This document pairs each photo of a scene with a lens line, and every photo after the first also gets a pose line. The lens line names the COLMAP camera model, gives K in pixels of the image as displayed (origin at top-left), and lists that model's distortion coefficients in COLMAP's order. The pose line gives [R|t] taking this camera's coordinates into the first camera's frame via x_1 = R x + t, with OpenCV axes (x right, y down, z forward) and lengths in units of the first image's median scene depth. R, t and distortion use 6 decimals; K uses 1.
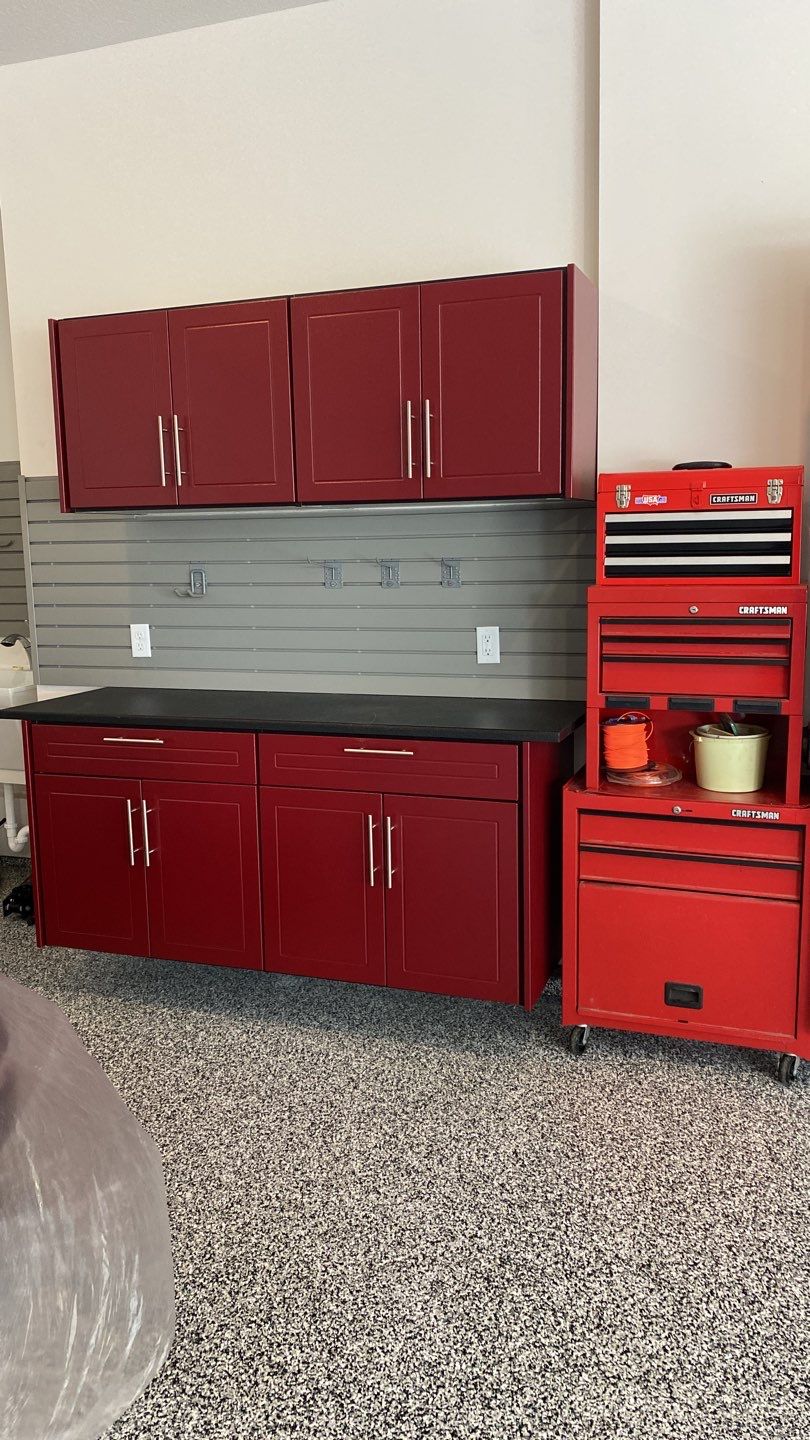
lens RADIAL K [[1097.3, 0, 397.8], [0, 1097.3, 715.4], [0, 0, 1]] dist [0.051931, -0.068575]
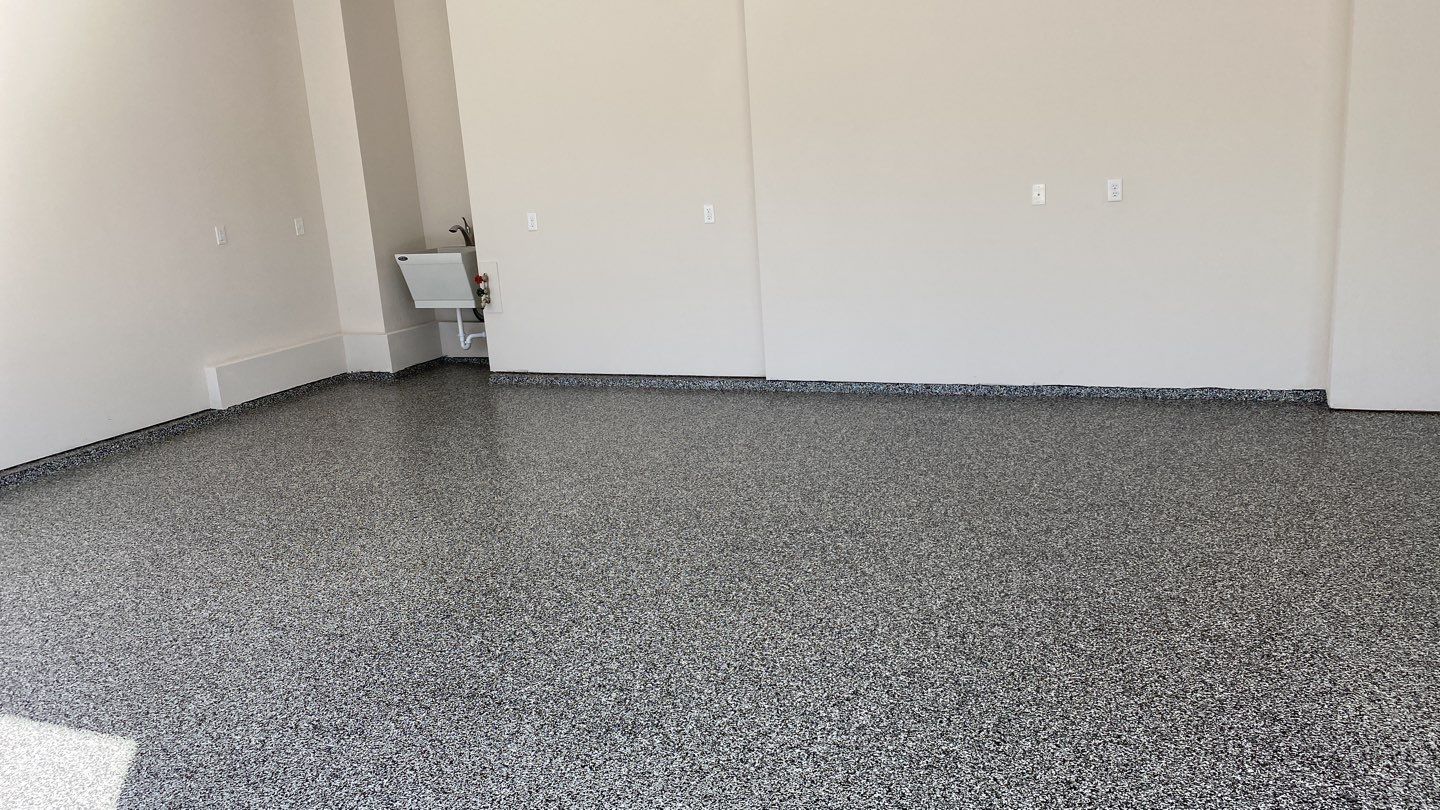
lens RADIAL K [[1097.3, 0, 716.1], [0, 1097.3, 403.1], [0, 0, 1]] dist [0.051931, -0.068575]
pose [[0.998359, -0.038586, -0.042321, 0.190028], [0.041214, 0.997157, 0.063075, 0.168844], [0.039767, -0.064716, 0.997111, -1.118793]]
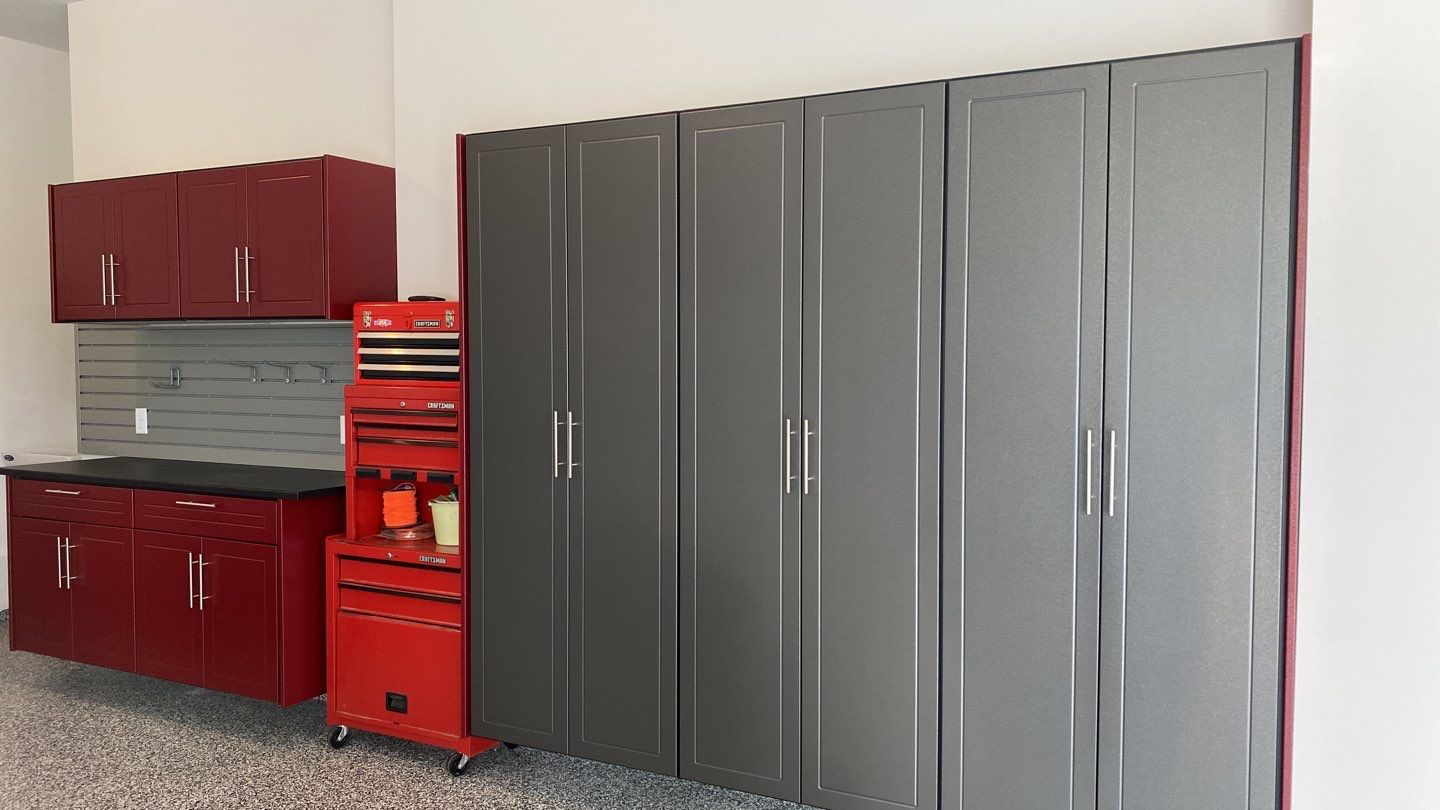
lens RADIAL K [[1128.5, 0, 723.3], [0, 1128.5, 393.3], [0, 0, 1]] dist [-0.011292, -0.000139]
pose [[0.992570, 0.022546, -0.119567, 0.752032], [-0.035546, 0.993544, -0.107737, 0.022274], [0.116366, 0.111187, 0.986963, -0.280321]]
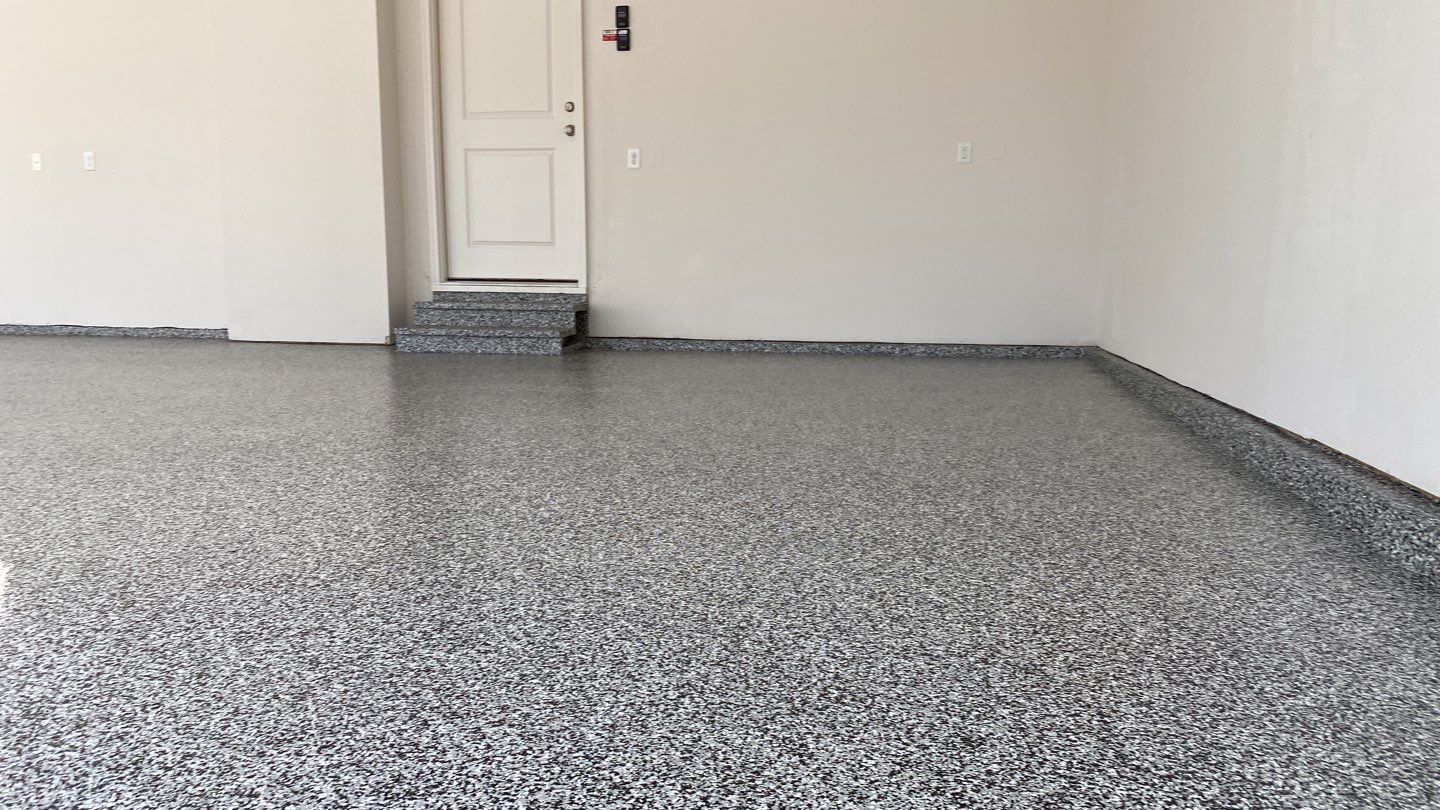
lens RADIAL K [[1097.3, 0, 695.2], [0, 1097.3, 429.0], [0, 0, 1]] dist [0.051931, -0.068575]
pose [[0.988482, -0.000153, 0.151340, 1.712462], [0.001362, 0.999968, -0.007885, 0.534328], [-0.151334, 0.008000, 0.988450, -1.659381]]
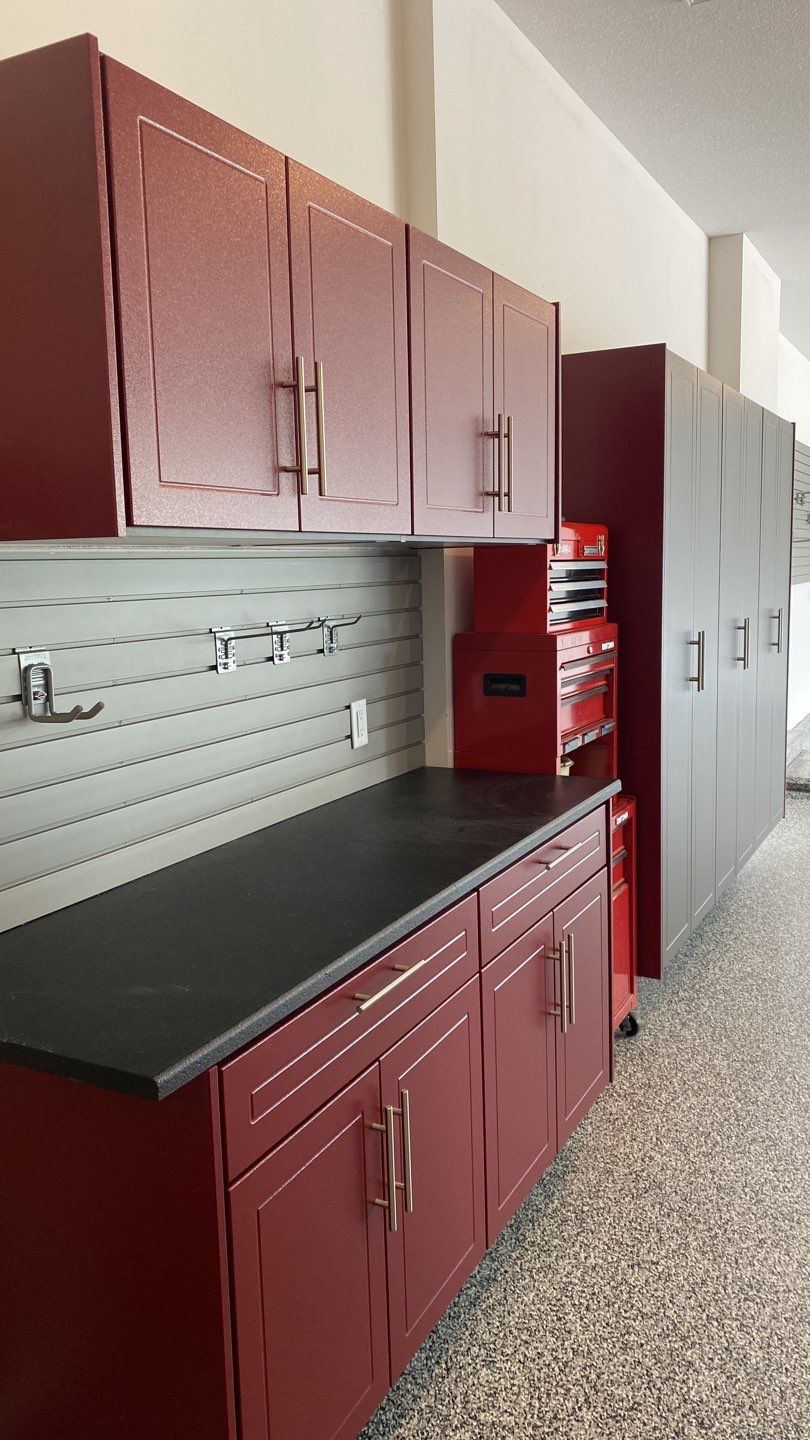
lens RADIAL K [[1097.3, 0, 410.5], [0, 1097.3, 715.3], [0, 0, 1]] dist [0.051931, -0.068575]
pose [[0.120168, -0.118769, 0.985623, -0.769716], [0.177960, 0.979313, 0.096312, -0.155382], [-0.976673, 0.163828, 0.138818, 0.948503]]
